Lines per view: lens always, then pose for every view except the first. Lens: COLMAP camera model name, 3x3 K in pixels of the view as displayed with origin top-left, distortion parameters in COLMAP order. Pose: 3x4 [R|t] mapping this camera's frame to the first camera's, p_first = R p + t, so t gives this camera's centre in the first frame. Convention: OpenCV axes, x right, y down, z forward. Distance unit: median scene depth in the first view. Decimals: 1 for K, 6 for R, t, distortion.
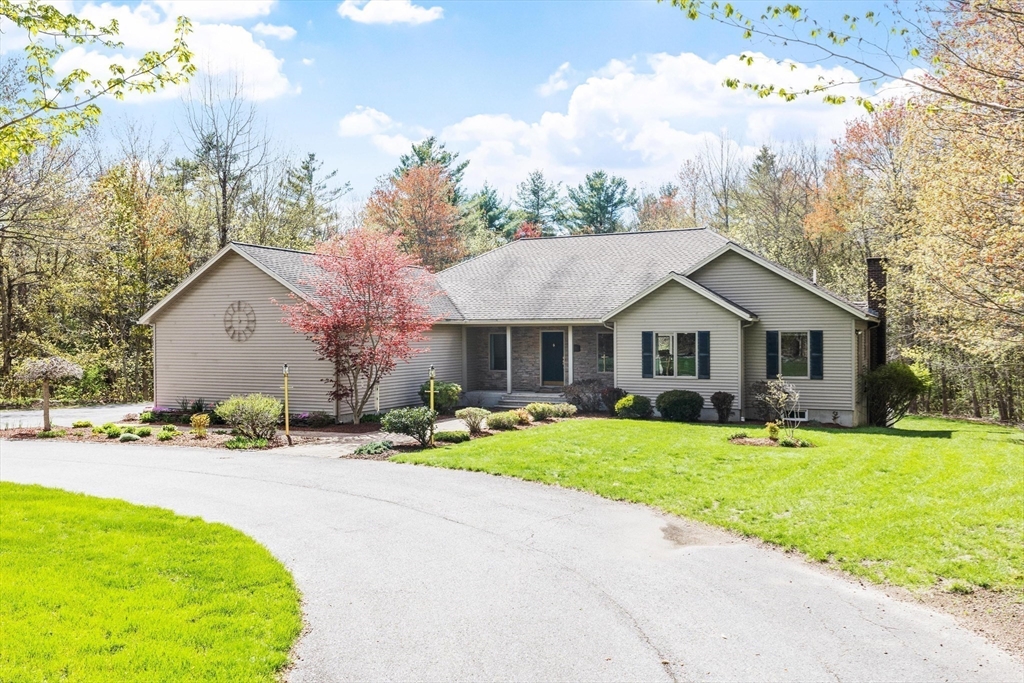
lens RADIAL K [[840.0, 0, 512.0], [0, 840.0, 341.5], [0, 0, 1]] dist [0.006412, -0.001551]
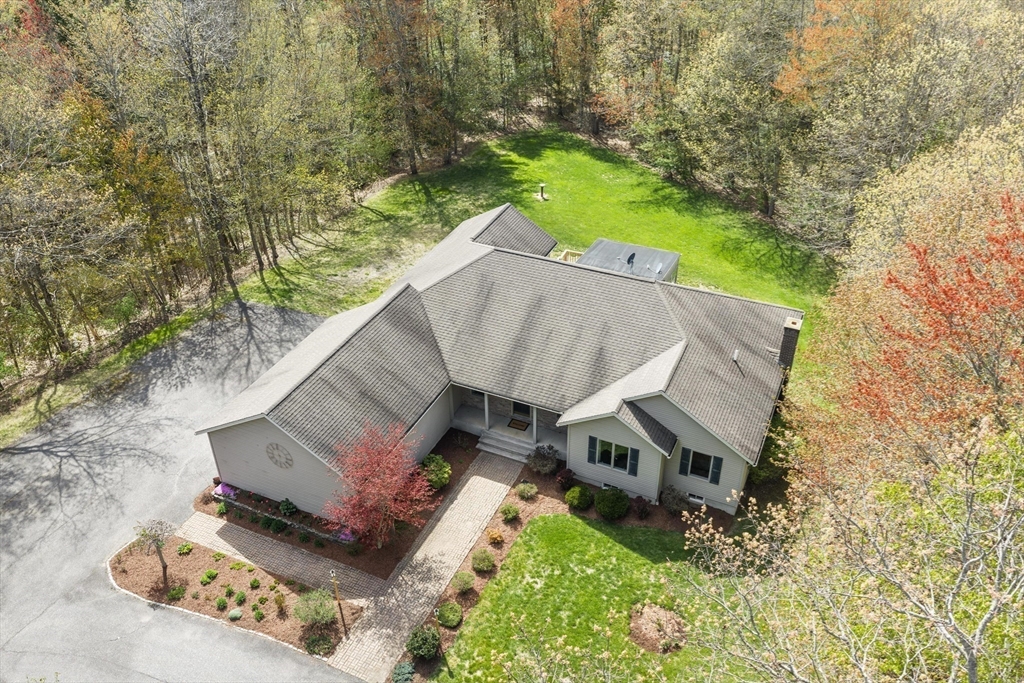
lens RADIAL K [[840.0, 0, 512.0], [0, 840.0, 341.5], [0, 0, 1]] dist [0.006412, -0.001551]
pose [[0.999607, -0.015821, 0.023129, 0.008161], [0.000151, 0.828397, 0.560141, -0.860737], [-0.028022, -0.559918, 0.828074, 0.011706]]
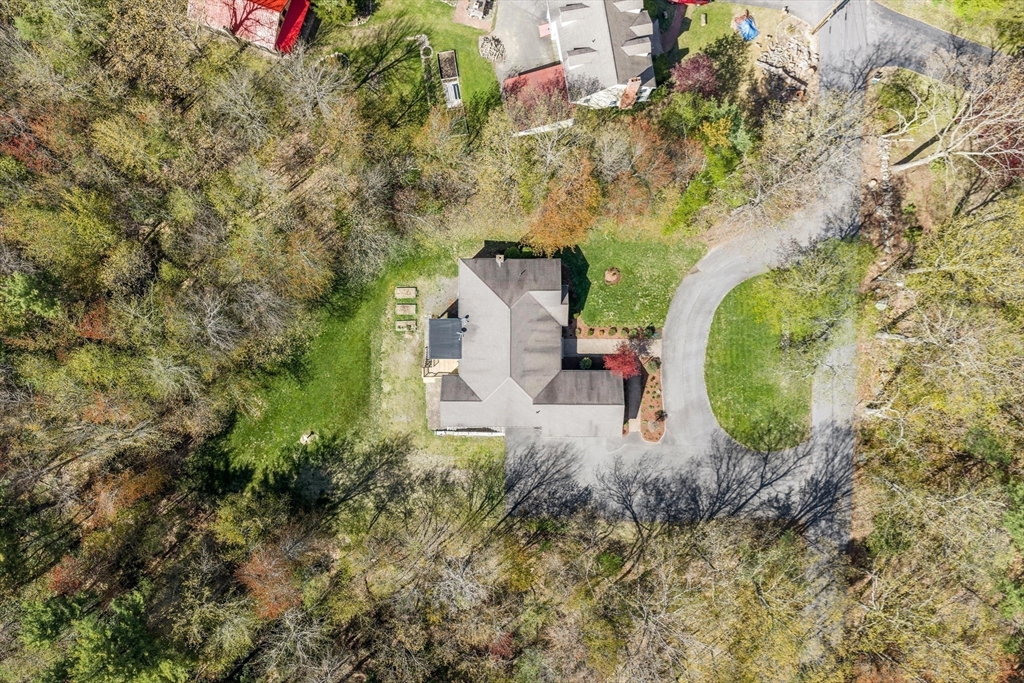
lens RADIAL K [[840.0, 0, 512.0], [0, 840.0, 341.5], [0, 0, 1]] dist [0.006412, -0.001551]
pose [[-0.439947, -0.898017, 0.003621, 0.138714], [0.001504, 0.003295, 0.999993, -3.744338], [-0.898023, 0.439949, -0.000099, 1.257219]]
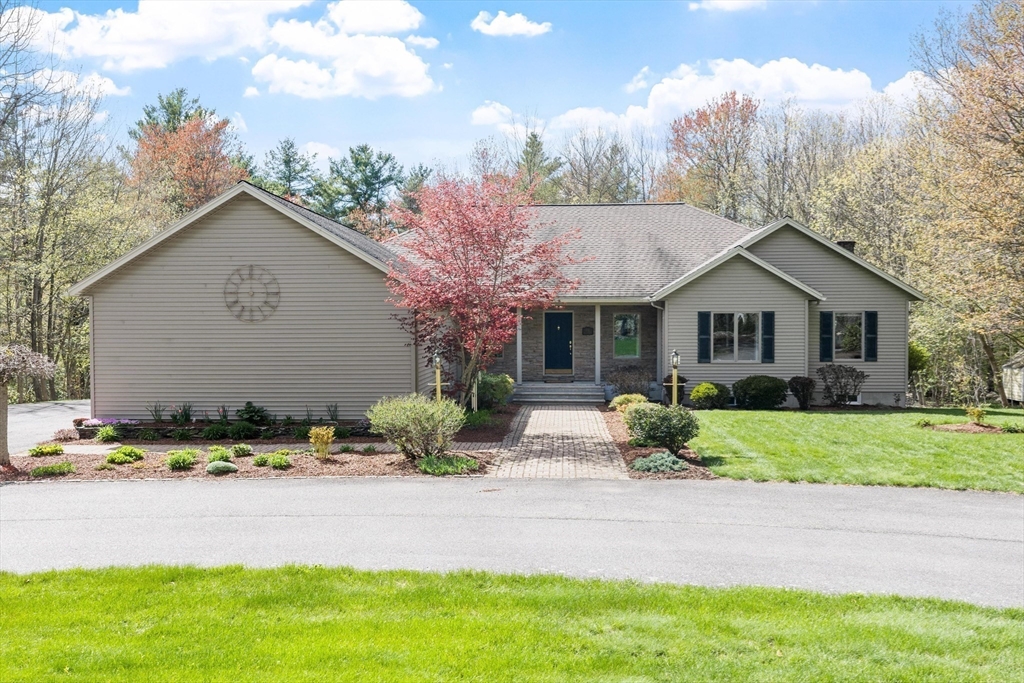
lens RADIAL K [[840.0, 0, 512.0], [0, 840.0, 341.5], [0, 0, 1]] dist [0.006412, -0.001551]
pose [[0.924636, -0.007903, 0.380770, -0.375015], [0.001571, 0.999855, 0.016938, 0.004758], [-0.380849, -0.015063, 0.924515, 0.242087]]
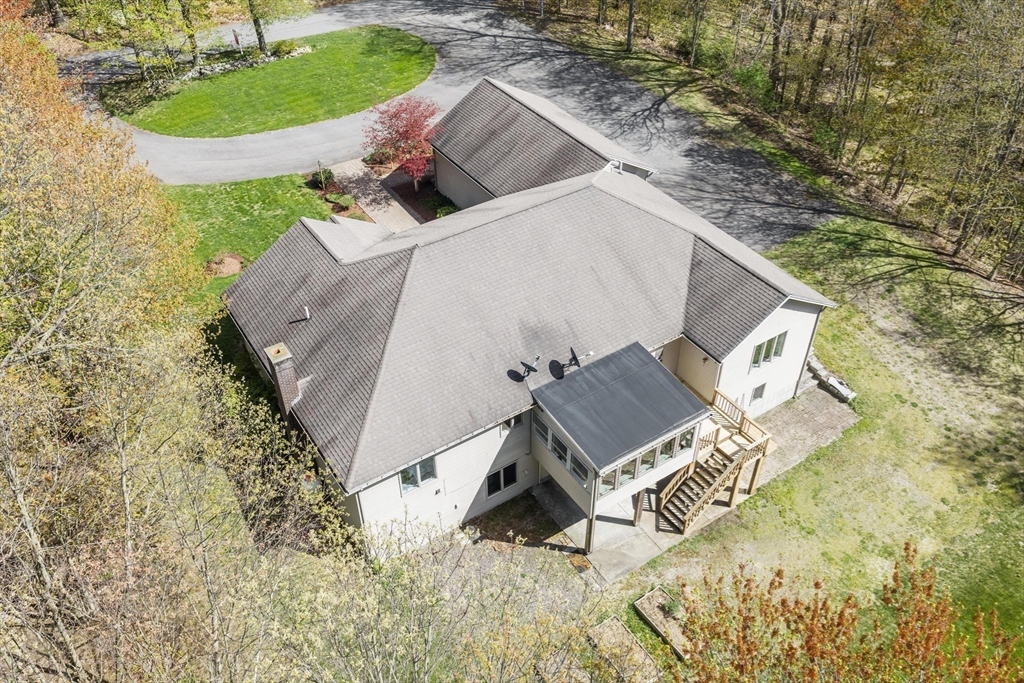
lens RADIAL K [[867.3, 0, 512.0], [0, 867.3, 341.5], [0, 0, 1]] dist [0.001246, 0.000542]
pose [[-0.512879, 0.563326, -0.647780, 1.033907], [0.006678, 0.757179, 0.653174, -0.828310], [0.858435, 0.330673, -0.392103, 1.802359]]
